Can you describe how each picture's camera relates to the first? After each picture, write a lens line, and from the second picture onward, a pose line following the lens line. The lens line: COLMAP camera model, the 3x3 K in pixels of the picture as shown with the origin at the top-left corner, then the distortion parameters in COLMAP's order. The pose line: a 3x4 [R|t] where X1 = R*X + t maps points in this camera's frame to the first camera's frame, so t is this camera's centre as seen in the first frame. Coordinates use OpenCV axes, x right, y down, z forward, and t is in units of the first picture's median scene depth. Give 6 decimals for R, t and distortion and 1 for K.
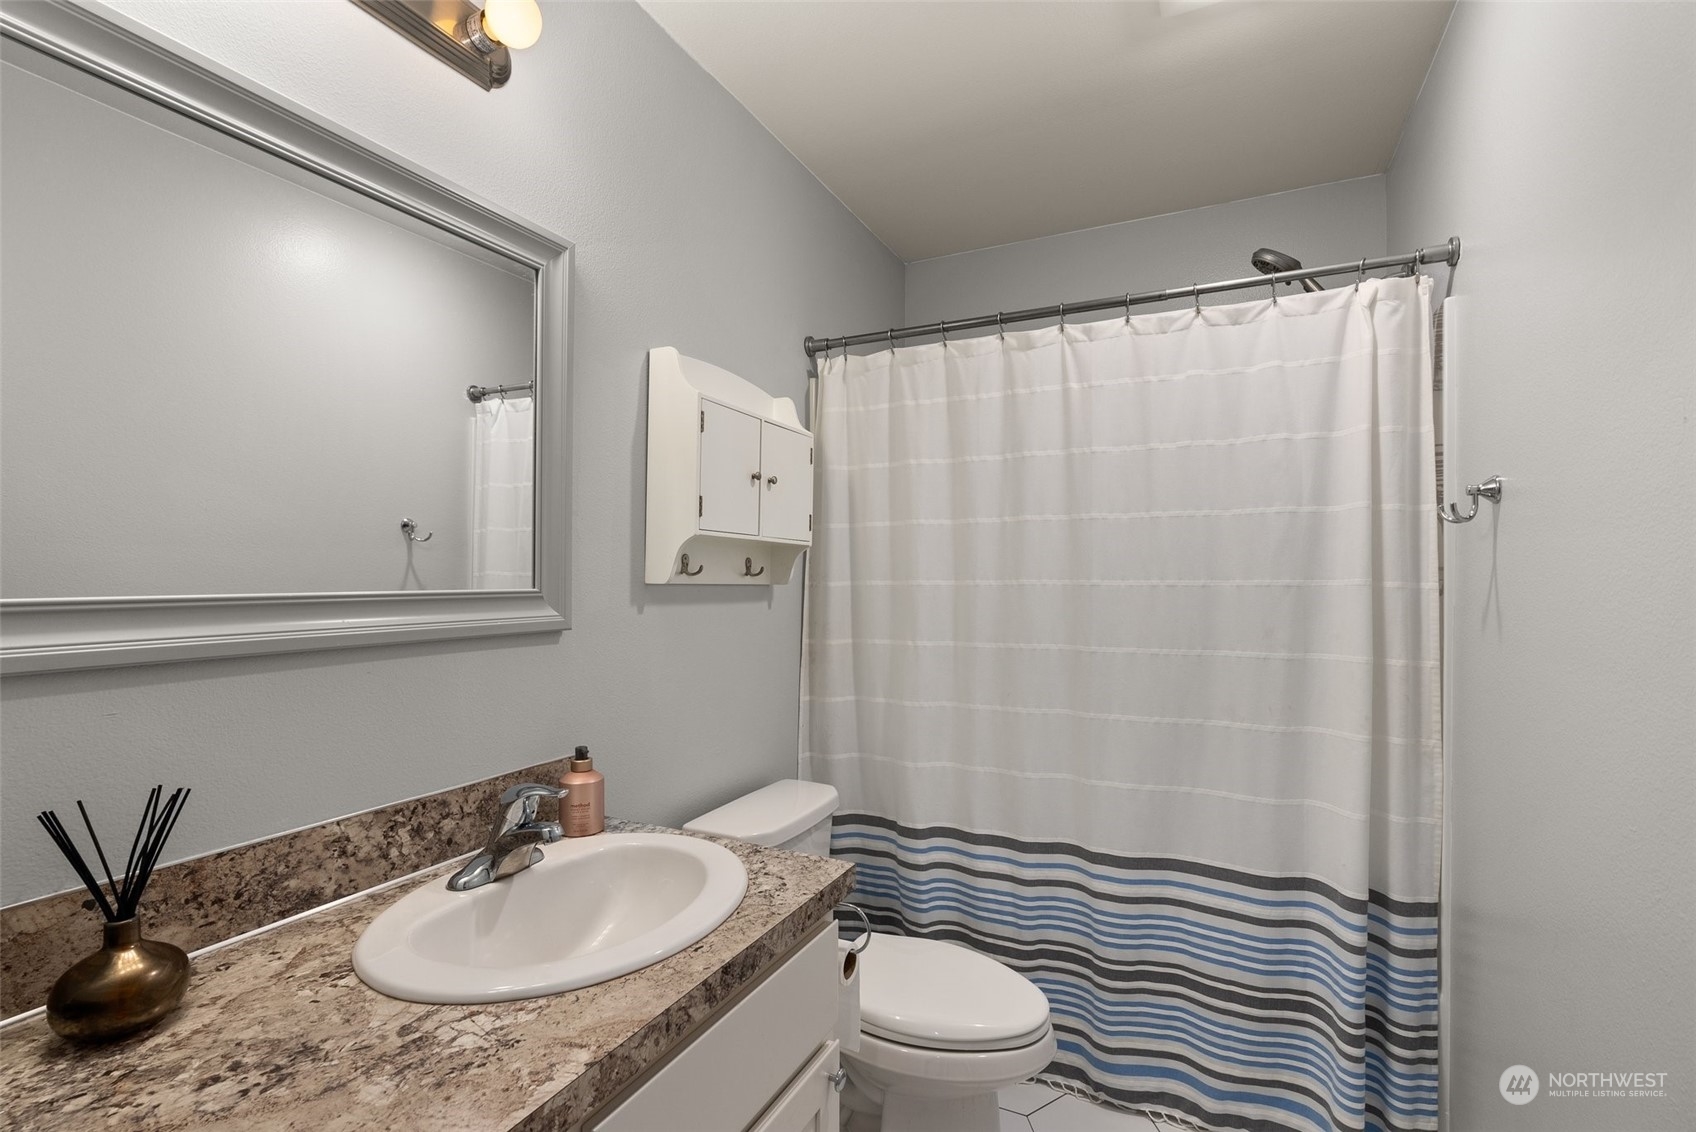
lens RADIAL K [[775.7, 0, 845.9], [0, 775.7, 568.4], [0, 0, 1]] dist [-0.003754, 0.003618]
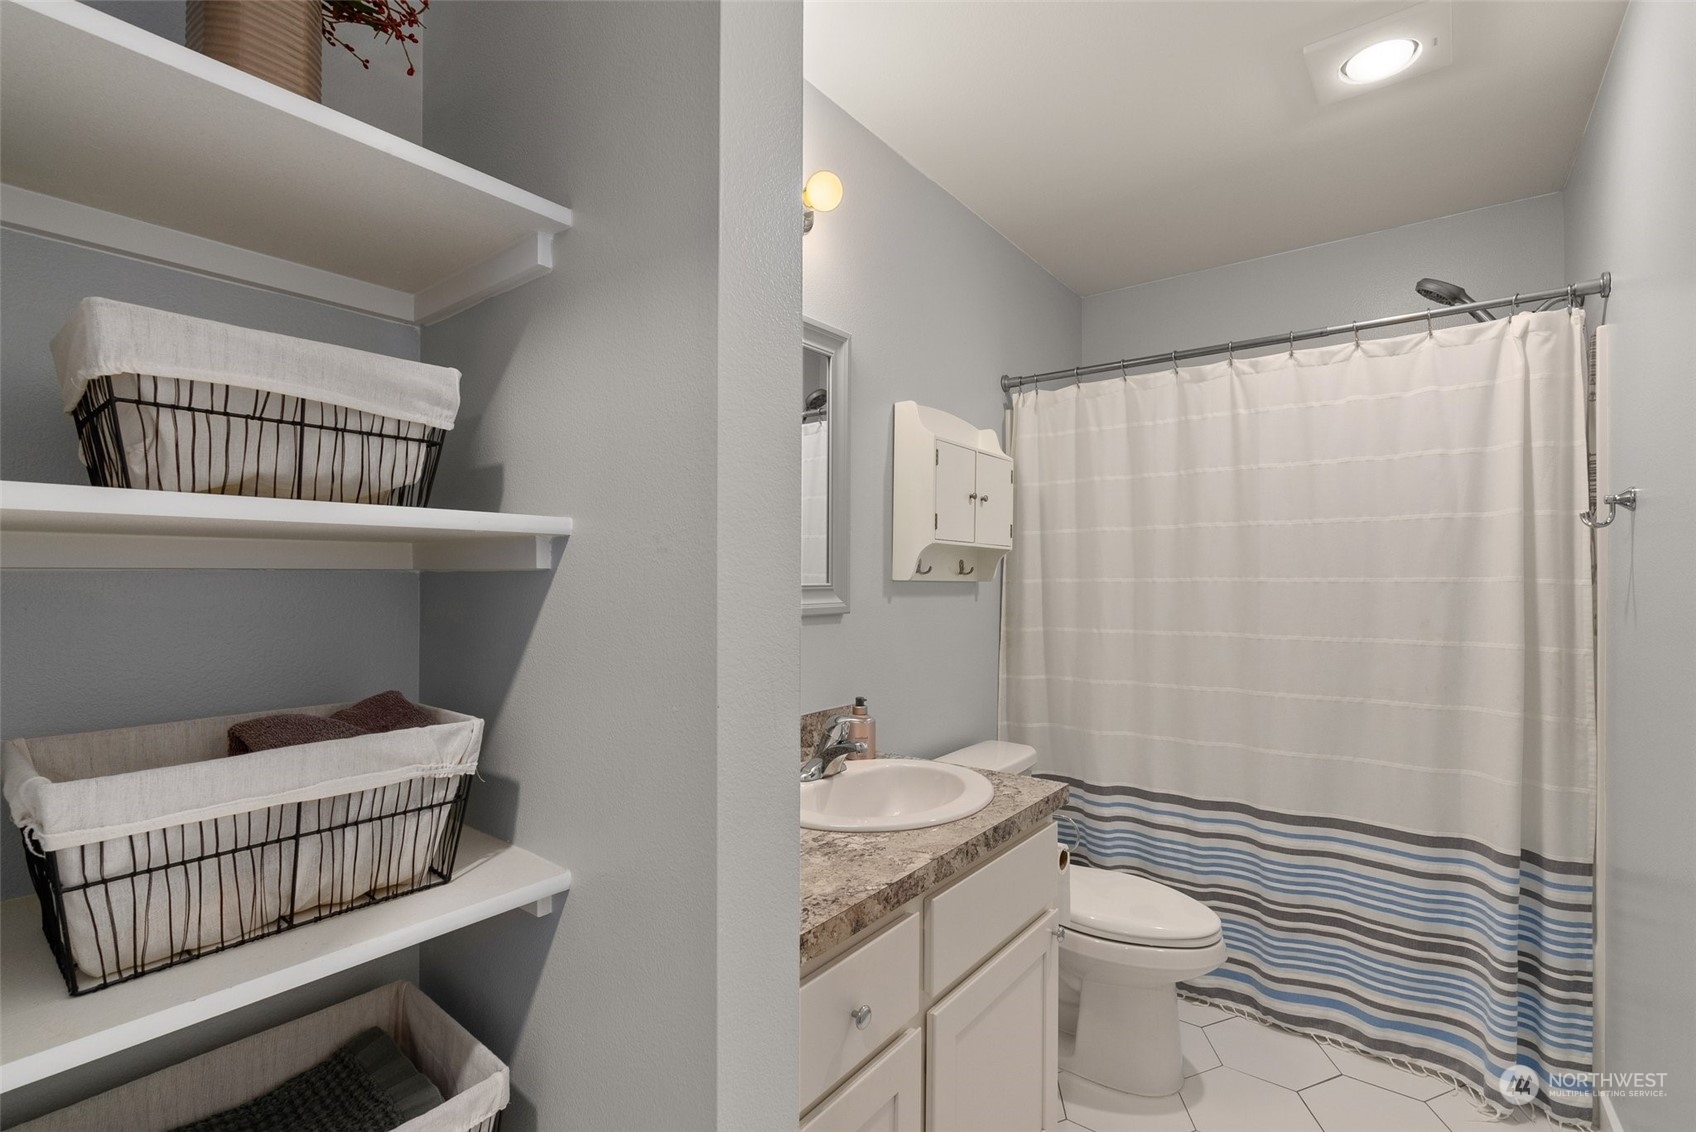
lens RADIAL K [[775.7, 0, 845.9], [0, 775.7, 568.4], [0, 0, 1]] dist [-0.003754, 0.003618]
pose [[0.981264, -0.003422, -0.192635, -0.072889], [0.003484, 0.999994, -0.000018, -0.001042], [0.192634, -0.000653, 0.981270, -0.281216]]
